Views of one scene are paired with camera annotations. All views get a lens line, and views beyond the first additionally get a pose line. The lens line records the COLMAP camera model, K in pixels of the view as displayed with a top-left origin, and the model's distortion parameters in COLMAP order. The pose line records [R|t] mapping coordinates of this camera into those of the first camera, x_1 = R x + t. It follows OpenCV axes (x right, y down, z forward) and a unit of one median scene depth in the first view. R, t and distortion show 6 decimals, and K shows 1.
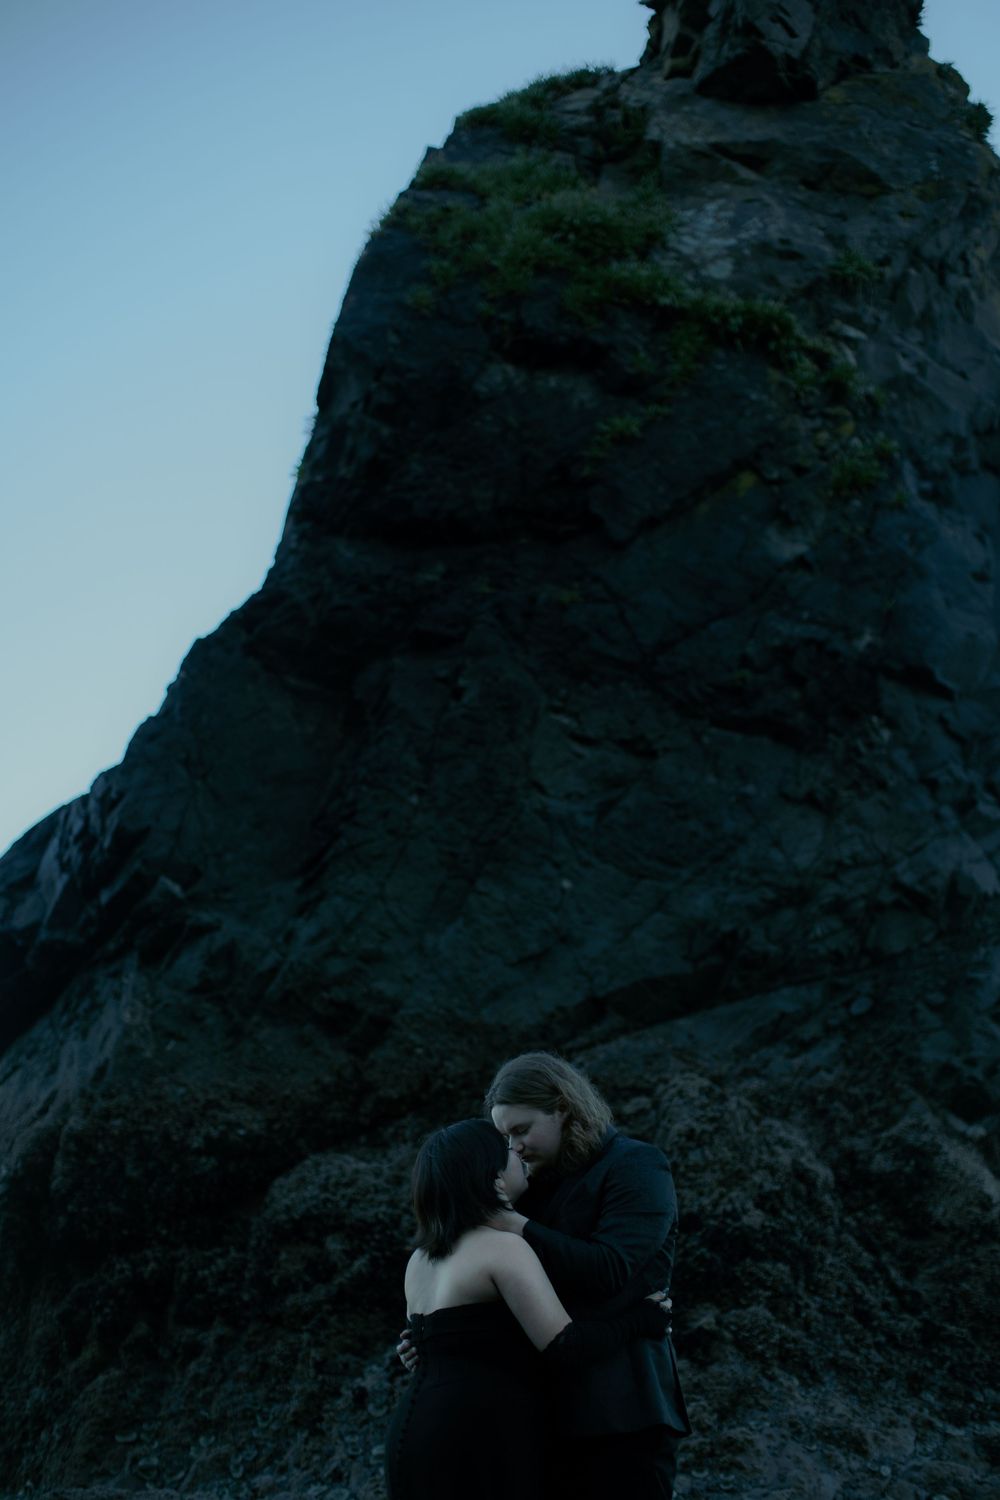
lens RADIAL K [[2286.9, 0, 531.6], [0, 2286.9, 749.8], [0, 0, 1]] dist [-0.170308, 0.339229]
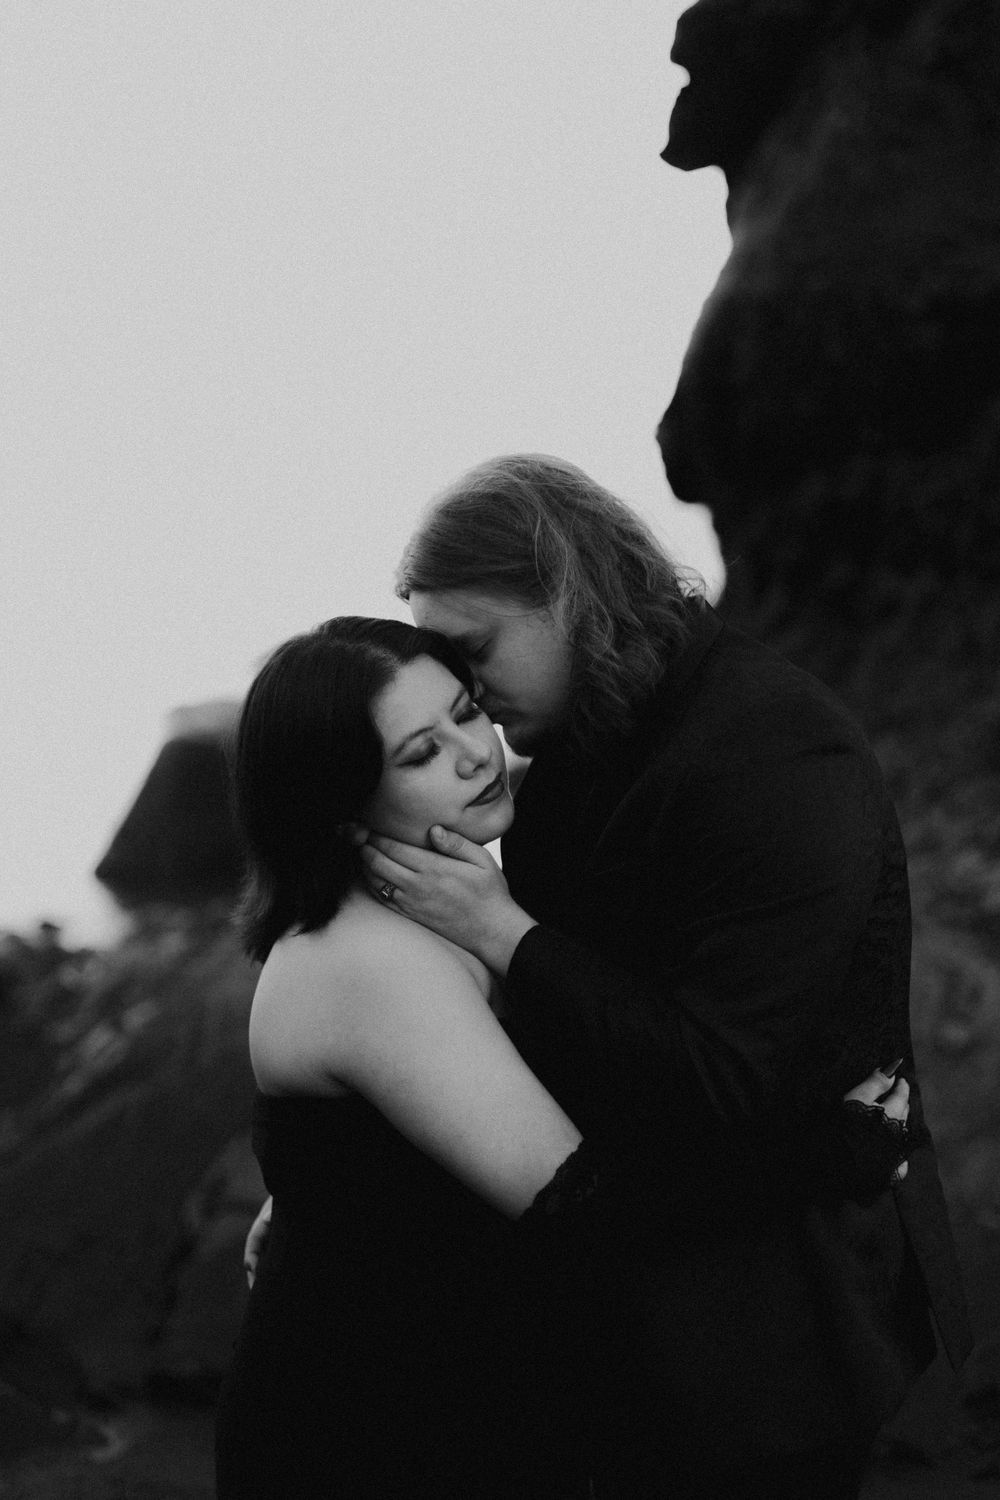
lens RADIAL K [[2112.7, 0, 500.0], [0, 2112.7, 750.0], [0, 0, 1]] dist [0.009907, 0.013648]
pose [[0.844802, 0.070267, -0.530446, 0.091164], [0.165900, 0.908091, 0.384510, 0.025300], [0.508712, -0.412836, 0.755499, 0.363608]]
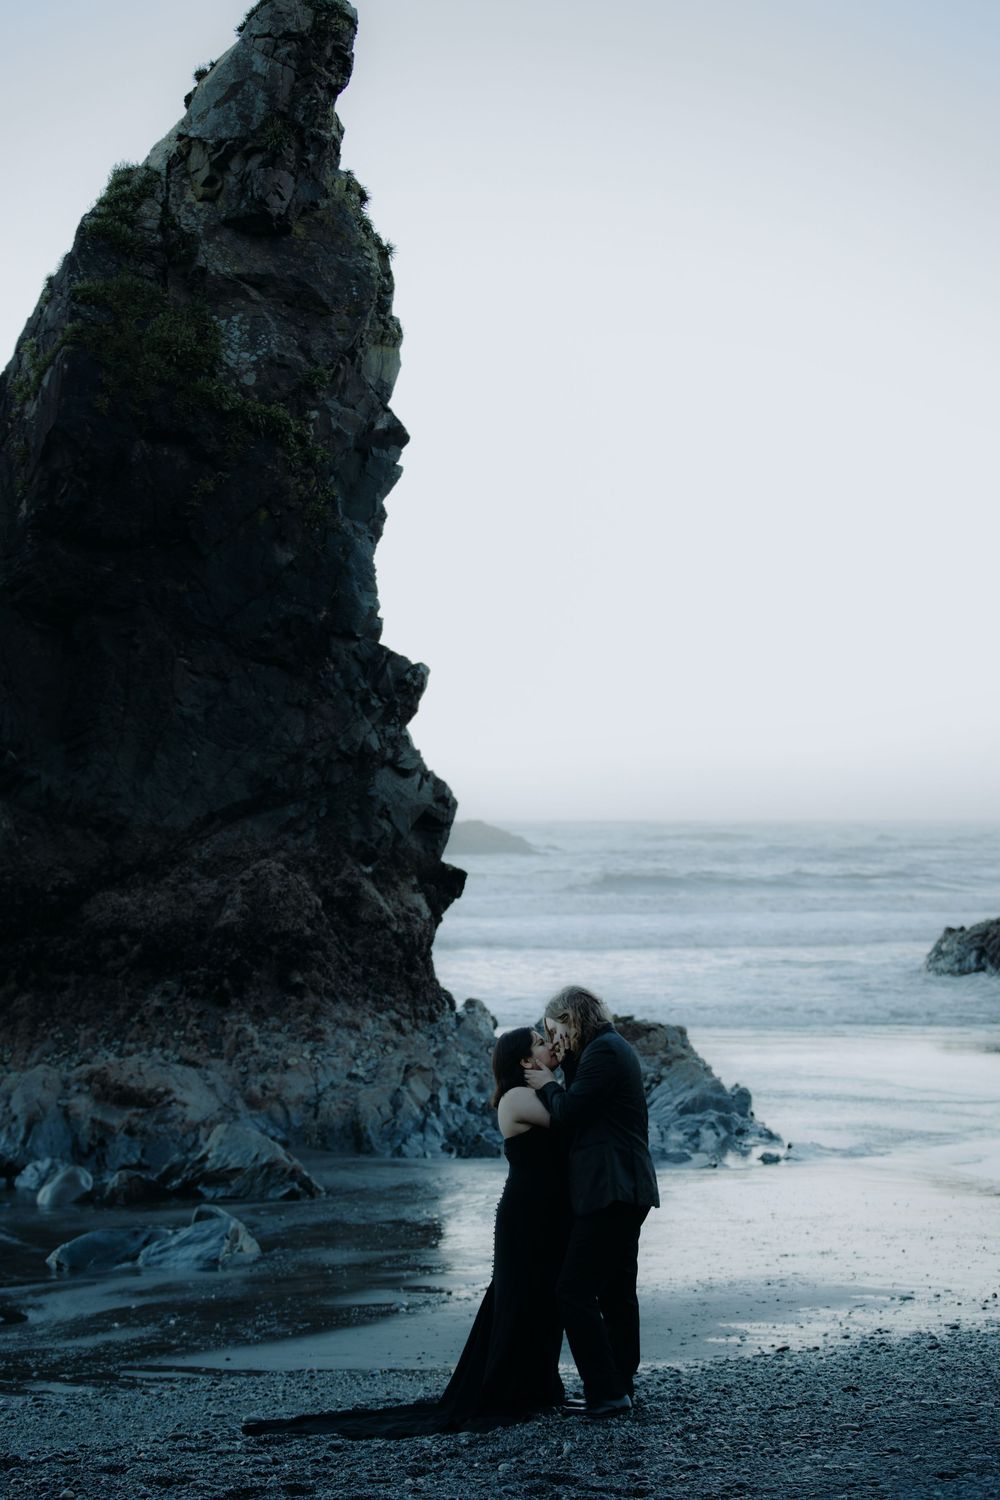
lens RADIAL K [[3194.4, 0, 500.0], [0, 3194.4, 750.0], [0, 0, 1]] dist [-0.311263, -0.291624]
pose [[0.912771, 0.005211, 0.408437, -0.929216], [-0.127693, 0.953444, 0.273201, -0.784001], [-0.387999, -0.301524, 0.870942, -1.659506]]
